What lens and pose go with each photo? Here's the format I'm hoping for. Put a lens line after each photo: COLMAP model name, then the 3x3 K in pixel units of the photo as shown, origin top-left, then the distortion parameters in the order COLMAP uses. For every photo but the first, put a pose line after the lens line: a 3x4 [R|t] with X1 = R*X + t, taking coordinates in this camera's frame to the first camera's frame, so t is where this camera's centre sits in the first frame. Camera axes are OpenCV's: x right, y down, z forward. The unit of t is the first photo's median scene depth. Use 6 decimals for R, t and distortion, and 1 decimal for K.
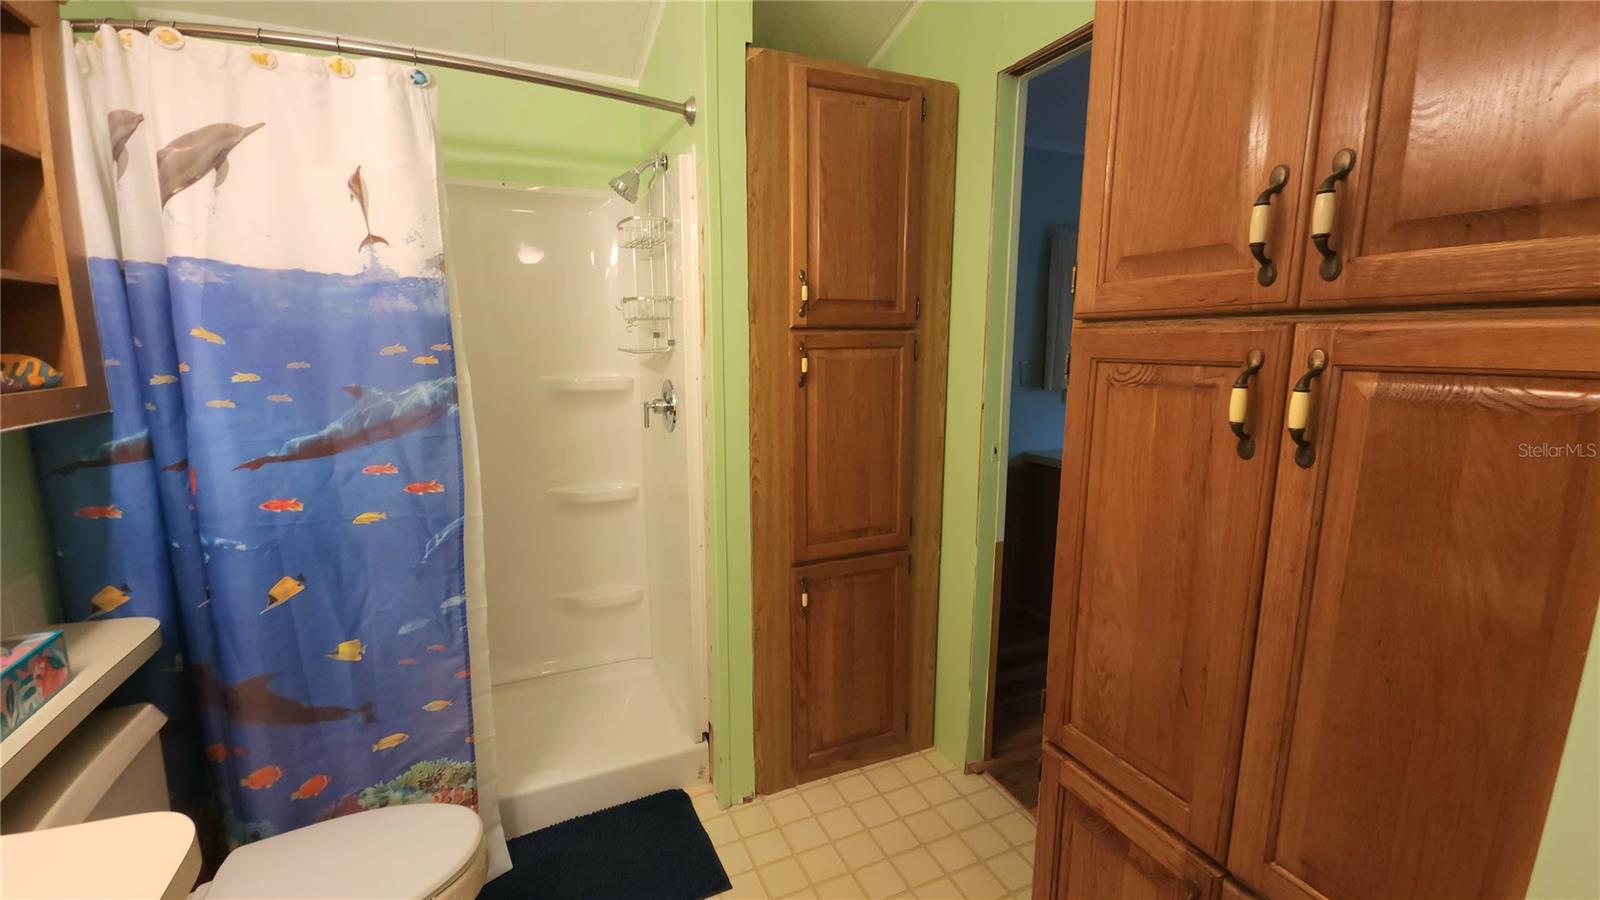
lens RADIAL K [[653.8, 0, 801.3], [0, 653.8, 455.6], [0, 0, 1]] dist [0.009177, -0.007729]
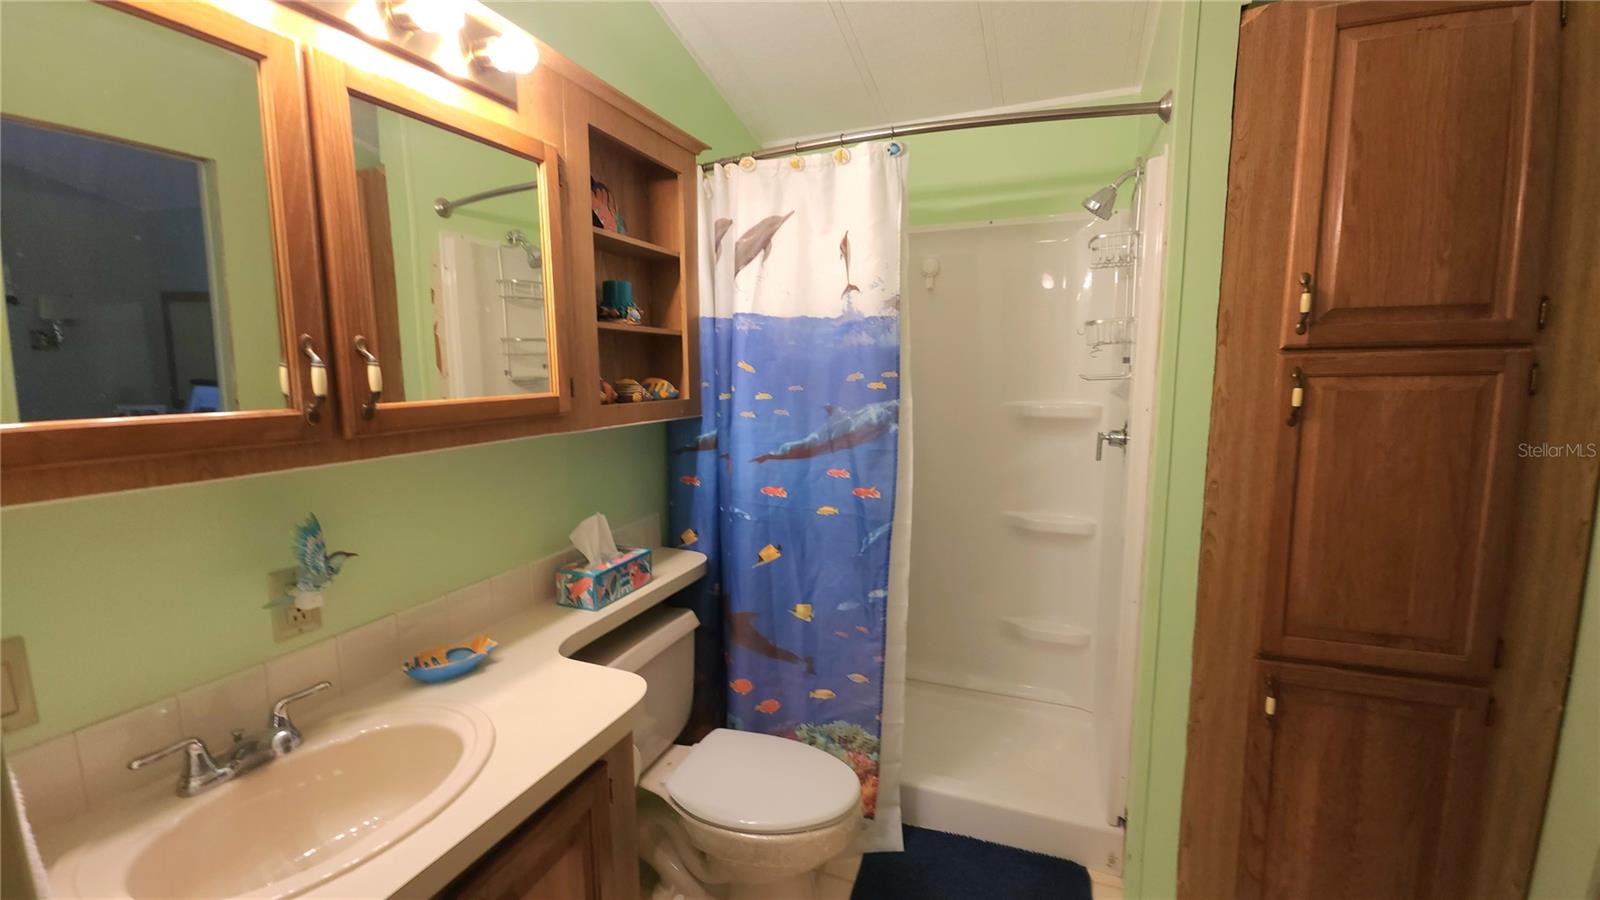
lens RADIAL K [[653.8, 0, 801.3], [0, 653.8, 455.6], [0, 0, 1]] dist [0.009177, -0.007729]
pose [[0.699038, 0.088834, -0.709546, 0.169919], [-0.114639, 0.993341, 0.011424, -0.016308], [0.705836, 0.073356, 0.704567, 0.074852]]
